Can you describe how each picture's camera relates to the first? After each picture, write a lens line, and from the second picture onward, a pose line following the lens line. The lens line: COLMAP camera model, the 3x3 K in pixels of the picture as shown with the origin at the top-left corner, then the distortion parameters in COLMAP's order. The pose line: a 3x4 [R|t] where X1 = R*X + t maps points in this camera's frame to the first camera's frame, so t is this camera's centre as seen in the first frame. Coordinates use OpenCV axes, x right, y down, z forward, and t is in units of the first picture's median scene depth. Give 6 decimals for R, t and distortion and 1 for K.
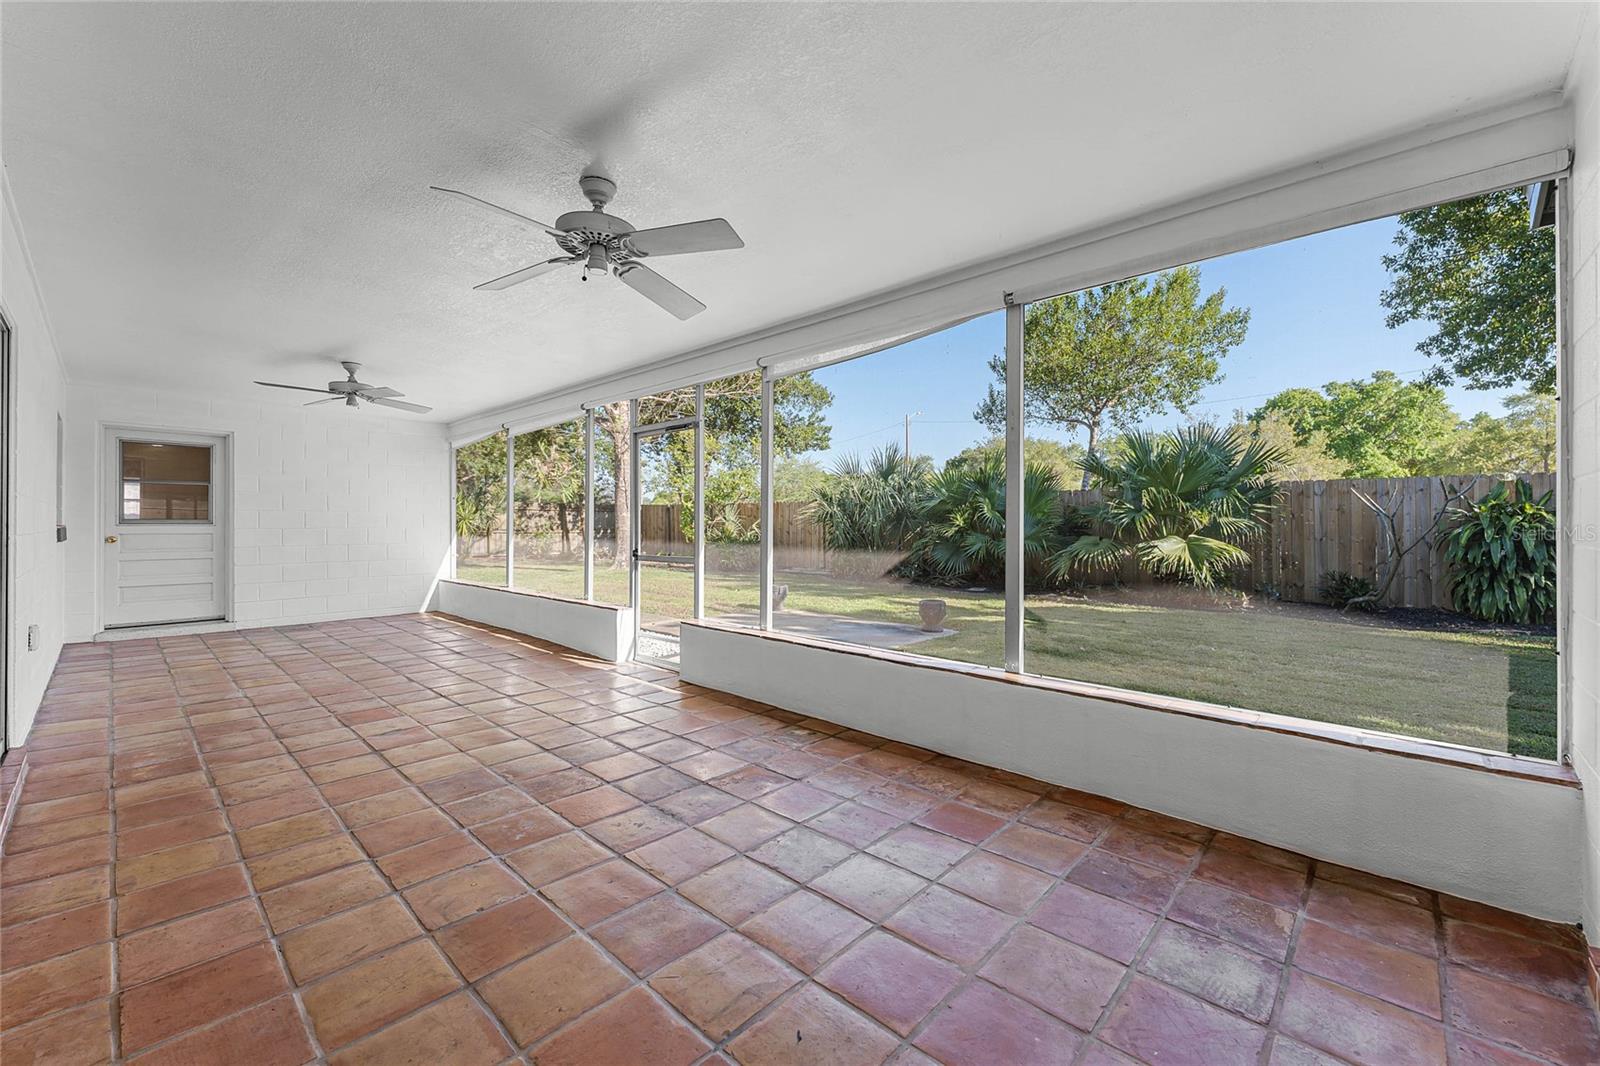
lens RADIAL K [[643.5, 0, 804.7], [0, 643.5, 525.1], [0, 0, 1]] dist [0.000124, 0.000106]
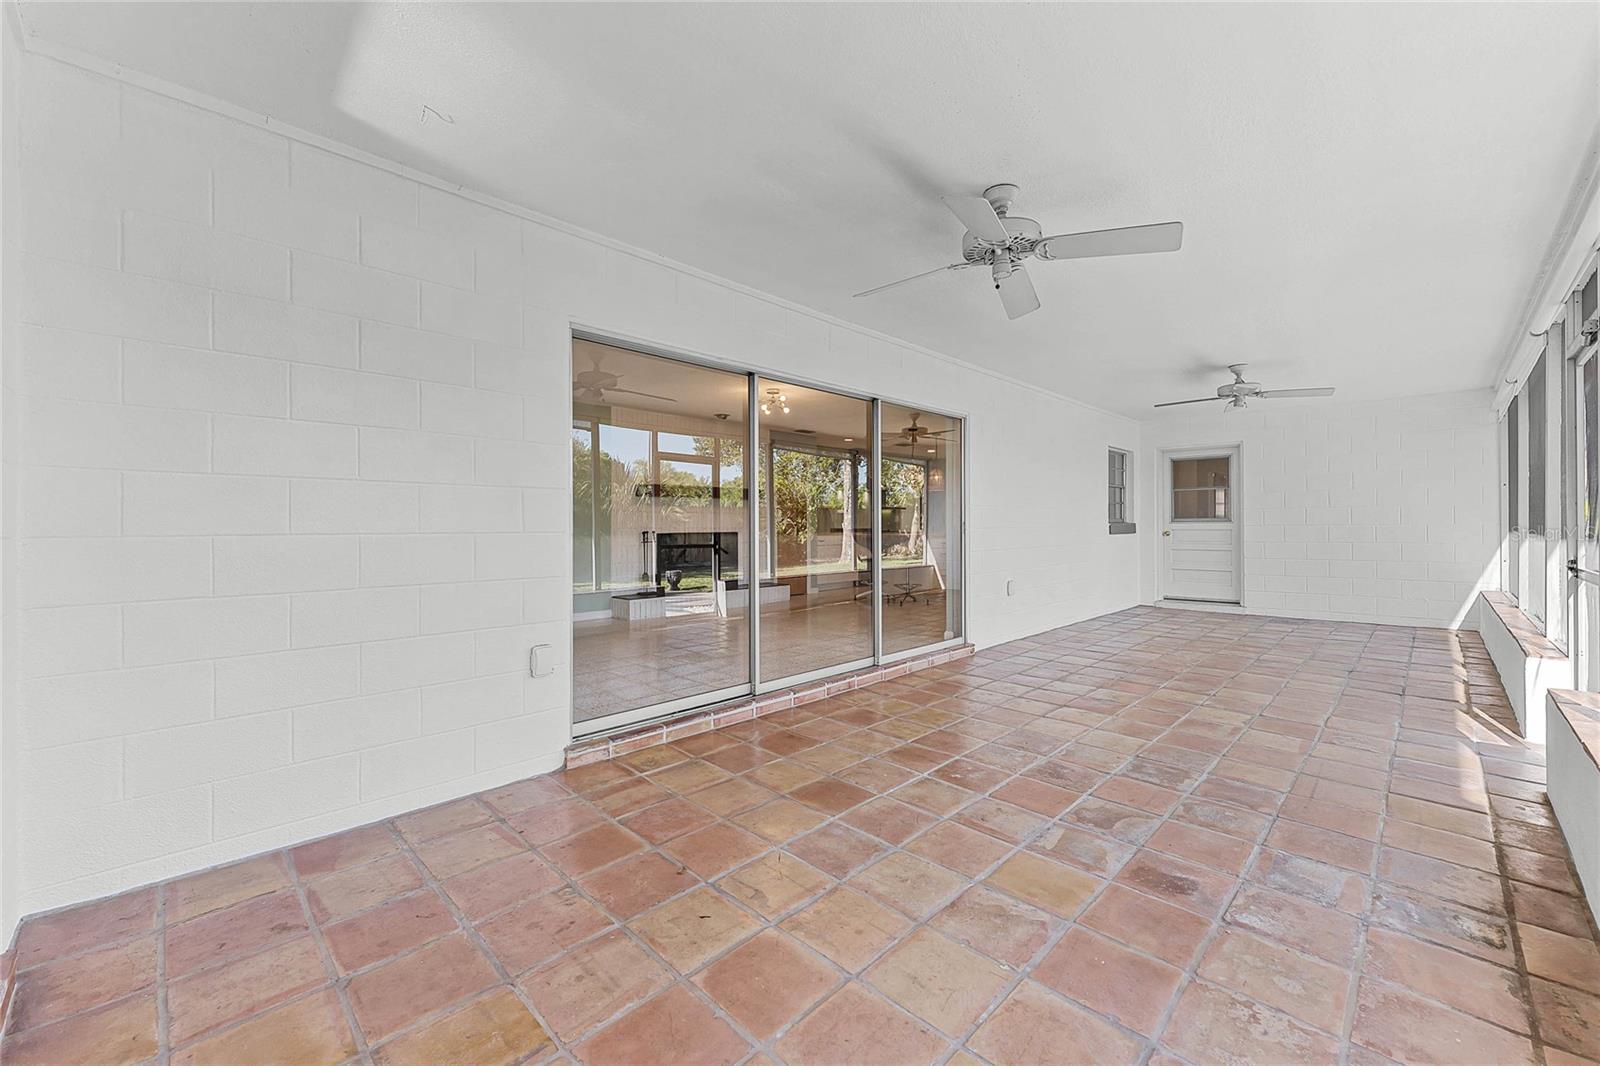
lens RADIAL K [[629.2, 0, 805.9], [0, 629.2, 523.6], [0, 0, 1]] dist [0.000173, -0.000012]
pose [[-0.025329, -0.004640, -0.999668, 0.393346], [0.003286, 0.999983, -0.004725, 0.007828], [0.999674, -0.003405, -0.025314, 0.393867]]
